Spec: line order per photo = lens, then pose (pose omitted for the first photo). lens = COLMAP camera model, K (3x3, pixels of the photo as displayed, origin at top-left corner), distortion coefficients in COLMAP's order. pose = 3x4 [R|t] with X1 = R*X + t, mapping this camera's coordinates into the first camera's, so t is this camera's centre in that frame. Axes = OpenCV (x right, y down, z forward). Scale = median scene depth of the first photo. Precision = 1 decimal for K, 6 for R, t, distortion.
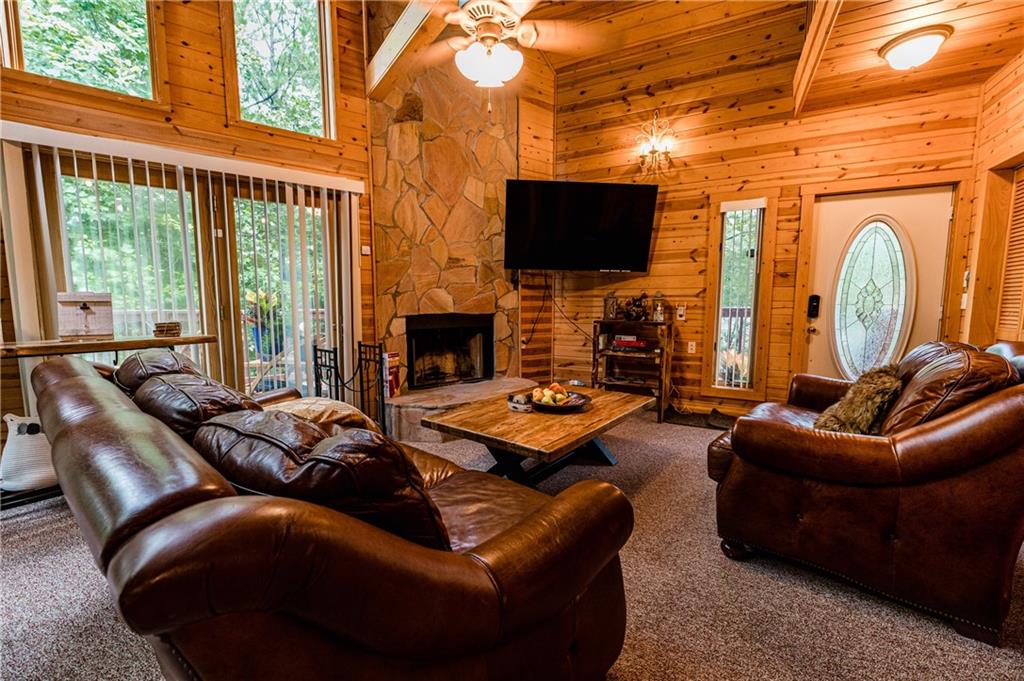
lens RADIAL K [[417.3, 0, 507.6], [0, 417.3, 349.9], [0, 0, 1]] dist [0.001643, 0.000139]
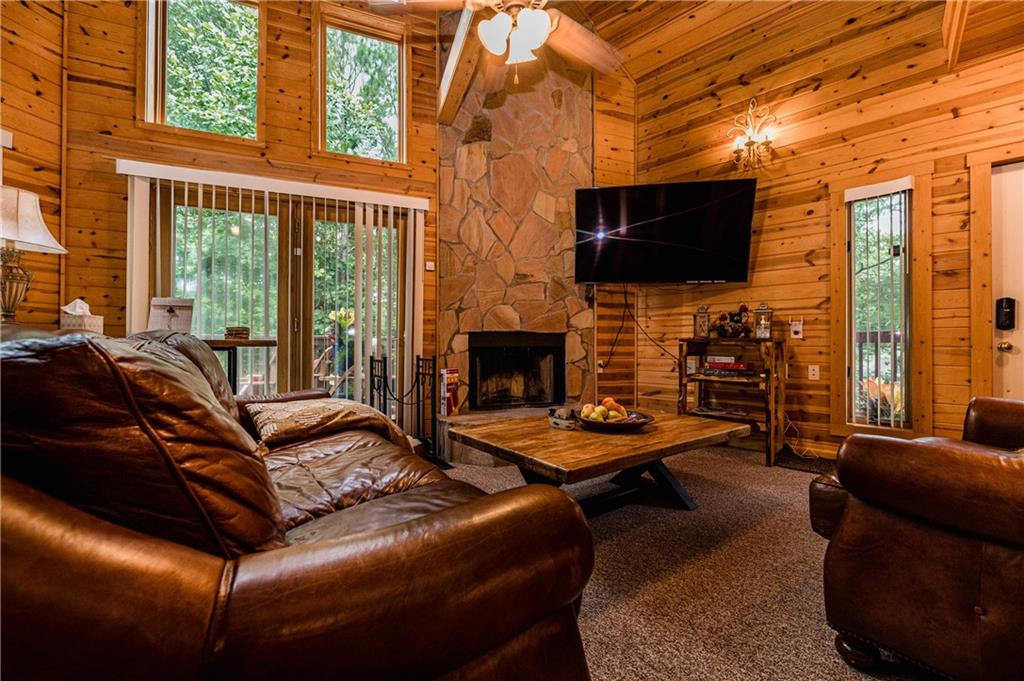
lens RADIAL K [[411.9, 0, 509.1], [0, 411.9, 346.5], [0, 0, 1]] dist [0.000942, 0.000236]
pose [[0.965429, 0.002175, -0.260658, 0.094328], [-0.031703, 0.993522, -0.109132, 0.051290], [0.258732, 0.113623, 0.959243, 0.106232]]
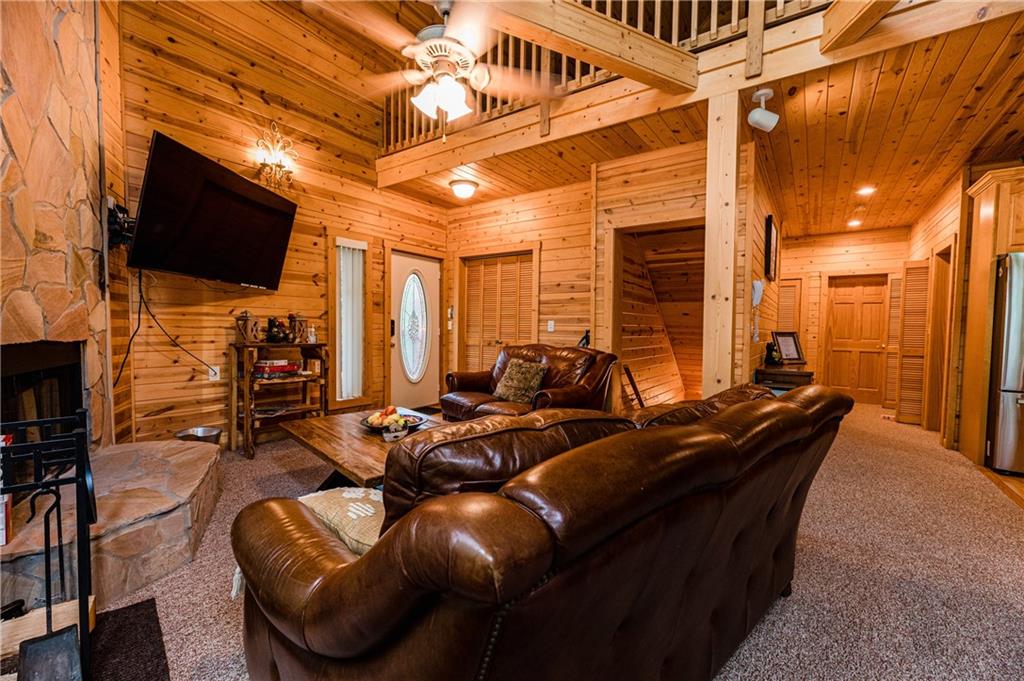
lens RADIAL K [[432.0, 0, 510.9], [0, 432.0, 349.2], [0, 0, 1]] dist [0.001688, 0.000320]
pose [[0.134788, -0.049817, 0.989621, -0.594090], [0.096159, 0.994679, 0.036974, -0.045590], [-0.986198, 0.090177, 0.138861, 0.392453]]
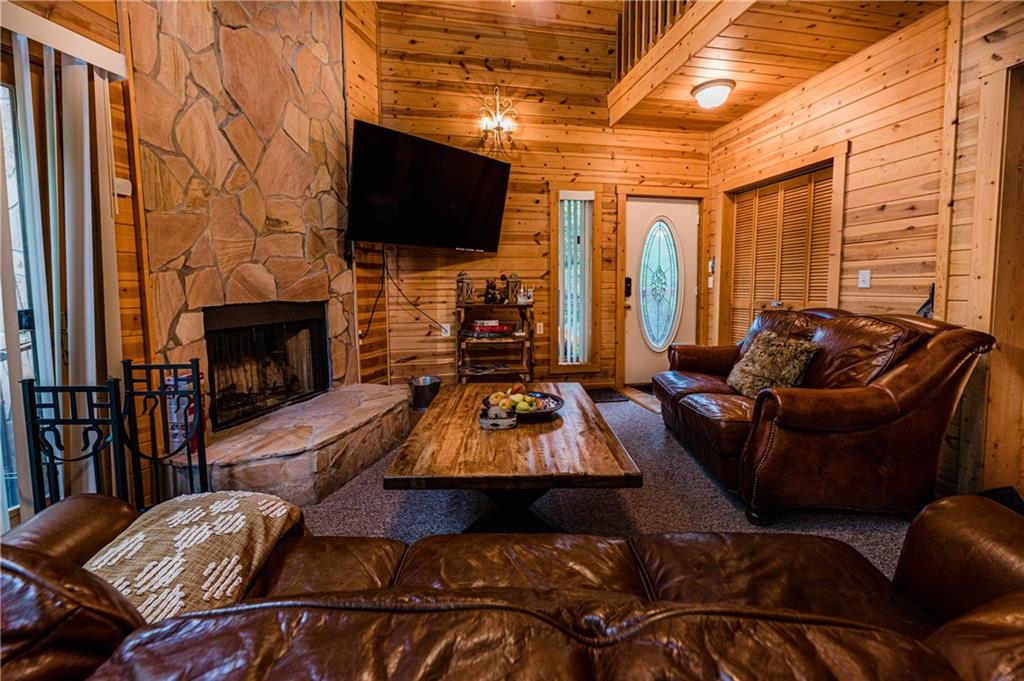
lens RADIAL K [[420.3, 0, 509.4], [0, 420.3, 320.8], [0, 0, 1]] dist [0.001207, 0.000363]
pose [[0.775570, -0.057847, 0.628605, -0.275474], [0.078637, 0.996889, -0.005284, -0.025822], [-0.626344, 0.053530, 0.777707, 0.261900]]
